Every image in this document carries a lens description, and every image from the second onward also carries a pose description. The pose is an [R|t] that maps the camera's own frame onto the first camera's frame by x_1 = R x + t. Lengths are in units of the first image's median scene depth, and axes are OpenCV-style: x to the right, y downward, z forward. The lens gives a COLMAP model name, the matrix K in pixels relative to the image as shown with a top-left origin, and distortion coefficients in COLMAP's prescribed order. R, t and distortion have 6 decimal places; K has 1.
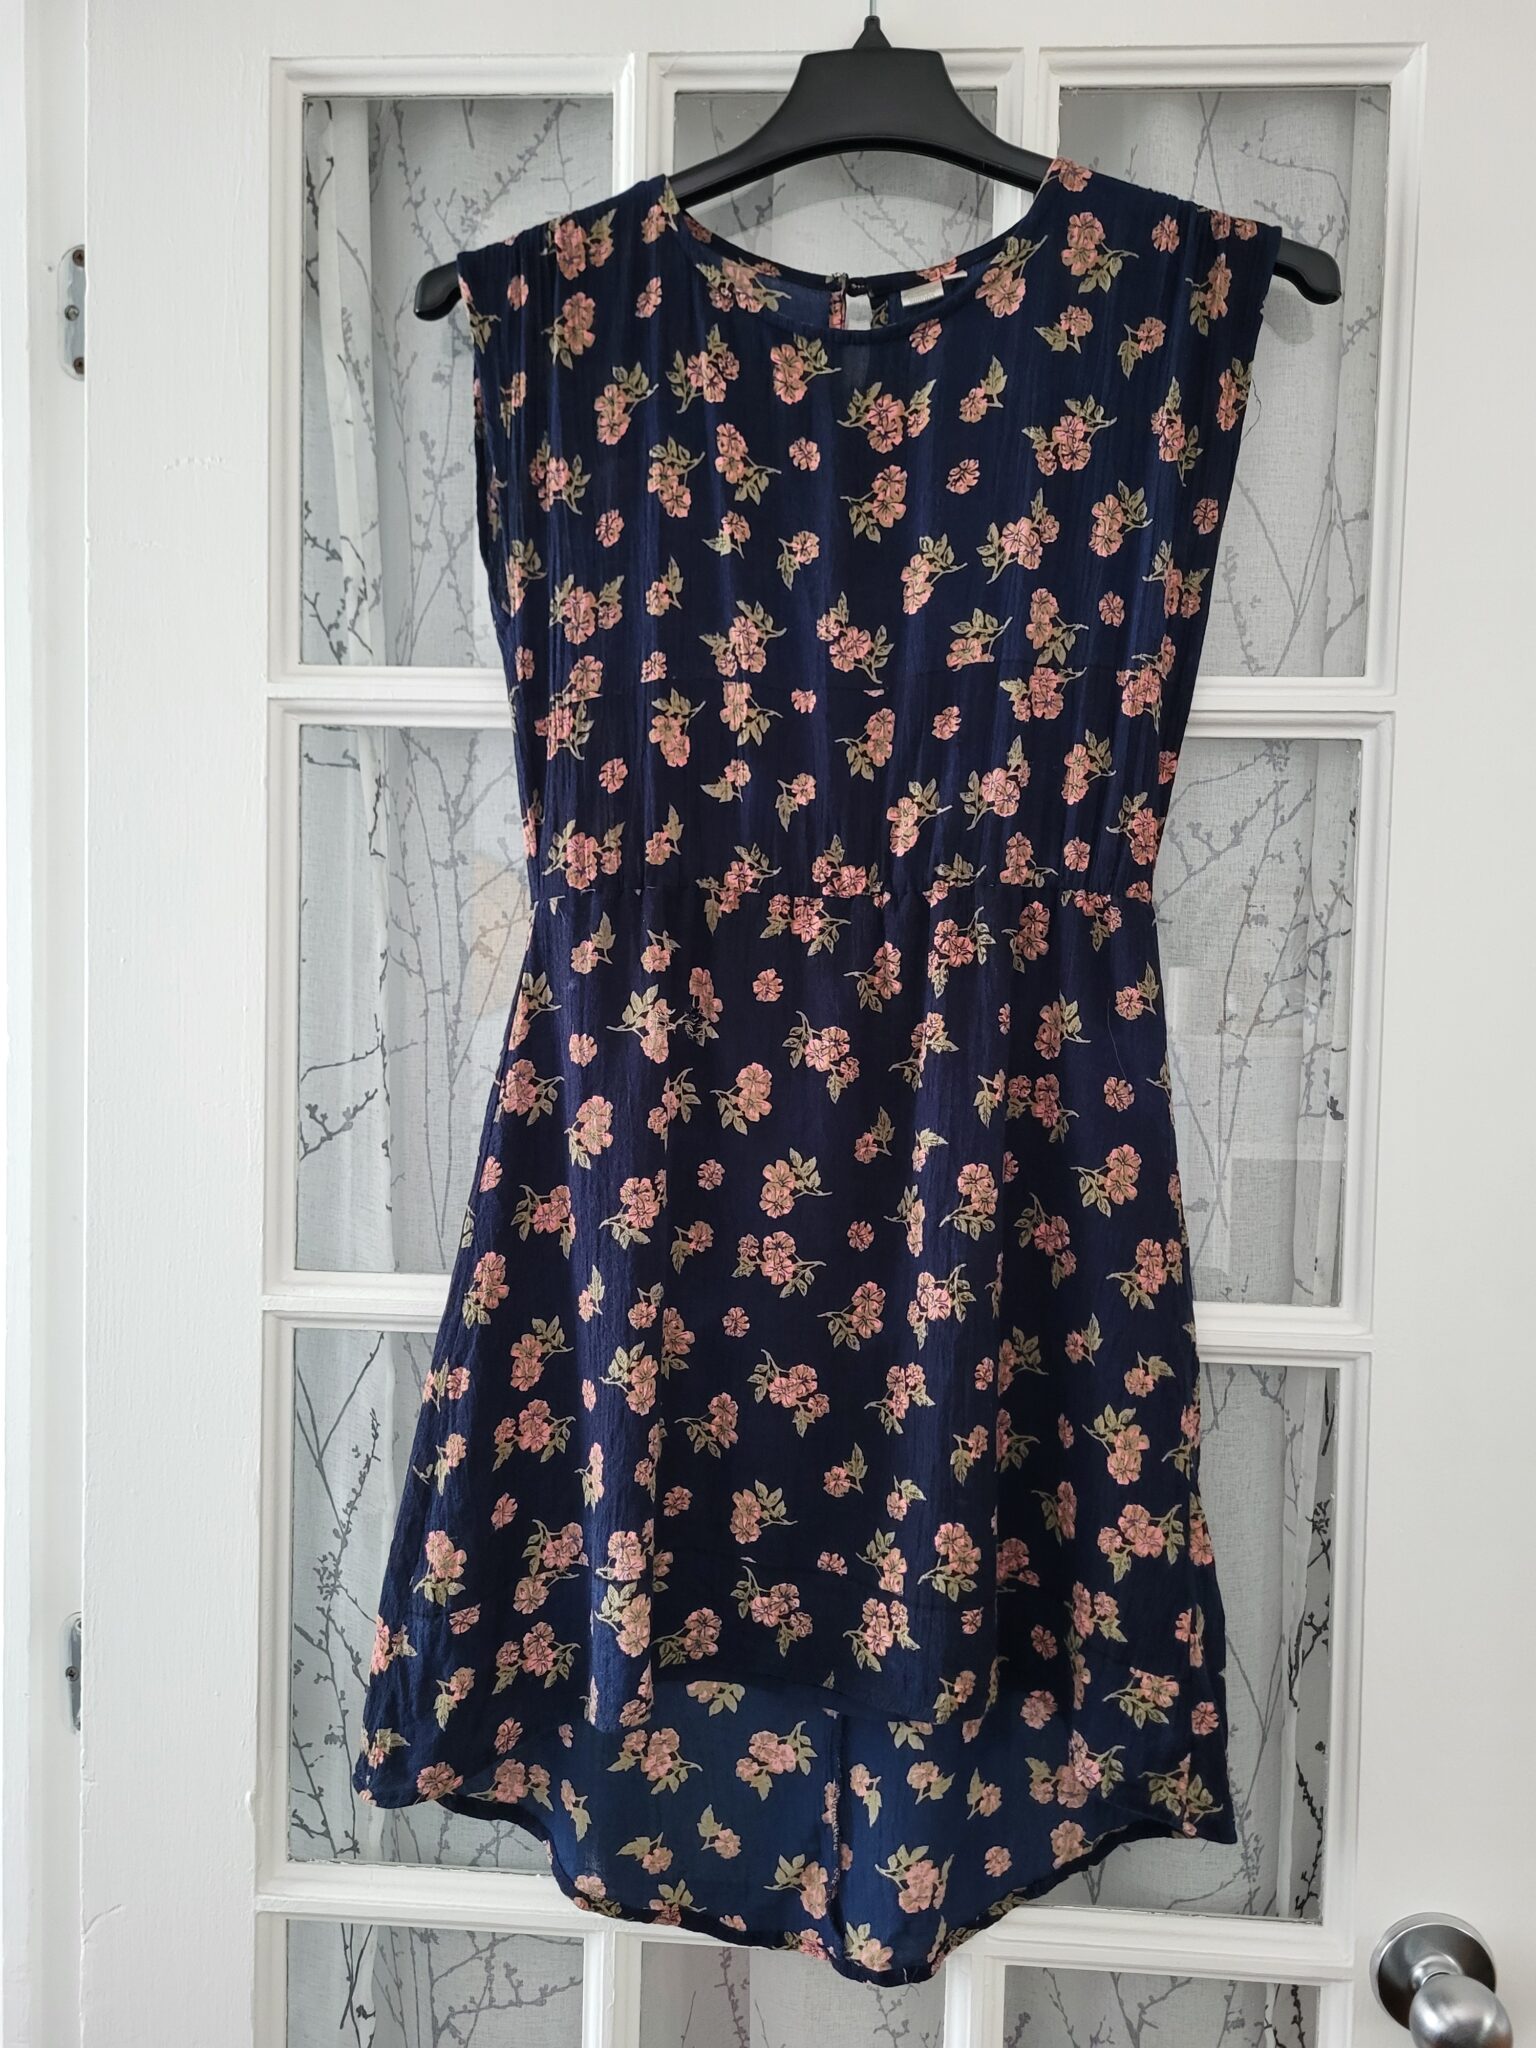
lens RADIAL K [[1642.9, 0, 768.0], [0, 1642.9, 1024.0], [0, 0, 1]] dist [0.004183, 0.002079]
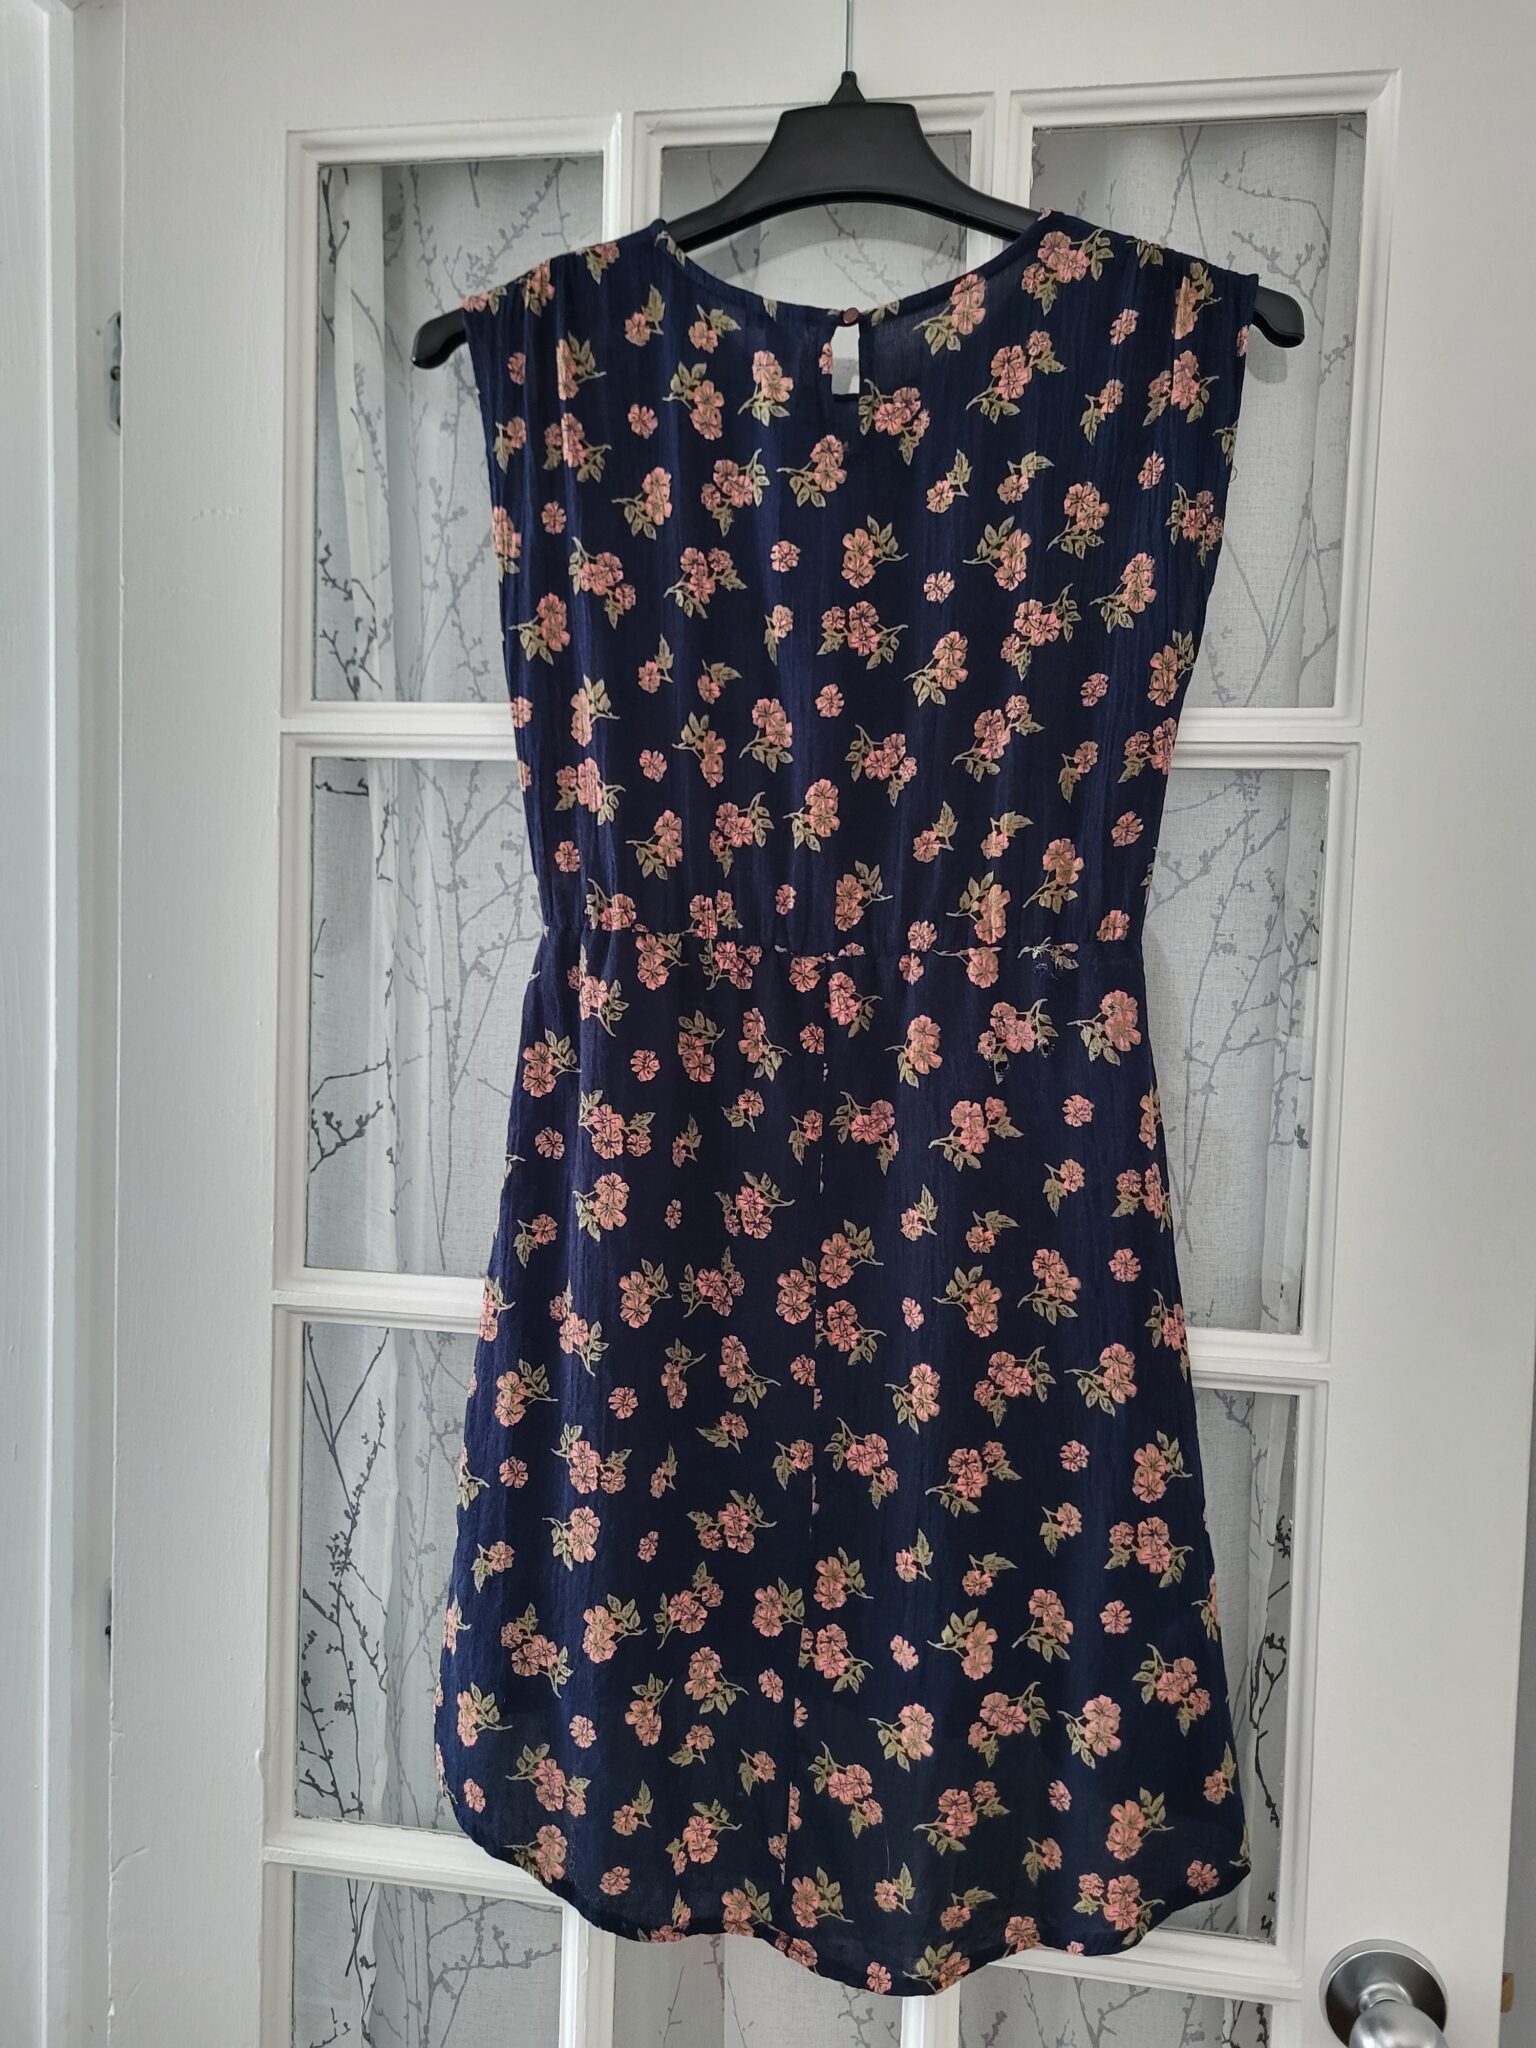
lens RADIAL K [[1642.9, 0, 768.0], [0, 1642.9, 1024.0], [0, 0, 1]] dist [0.004183, 0.002079]
pose [[0.994464, 0.013405, -0.104223, 0.121687], [-0.012466, 0.999876, 0.009660, -0.022747], [0.104340, -0.008307, 0.994507, -0.030719]]
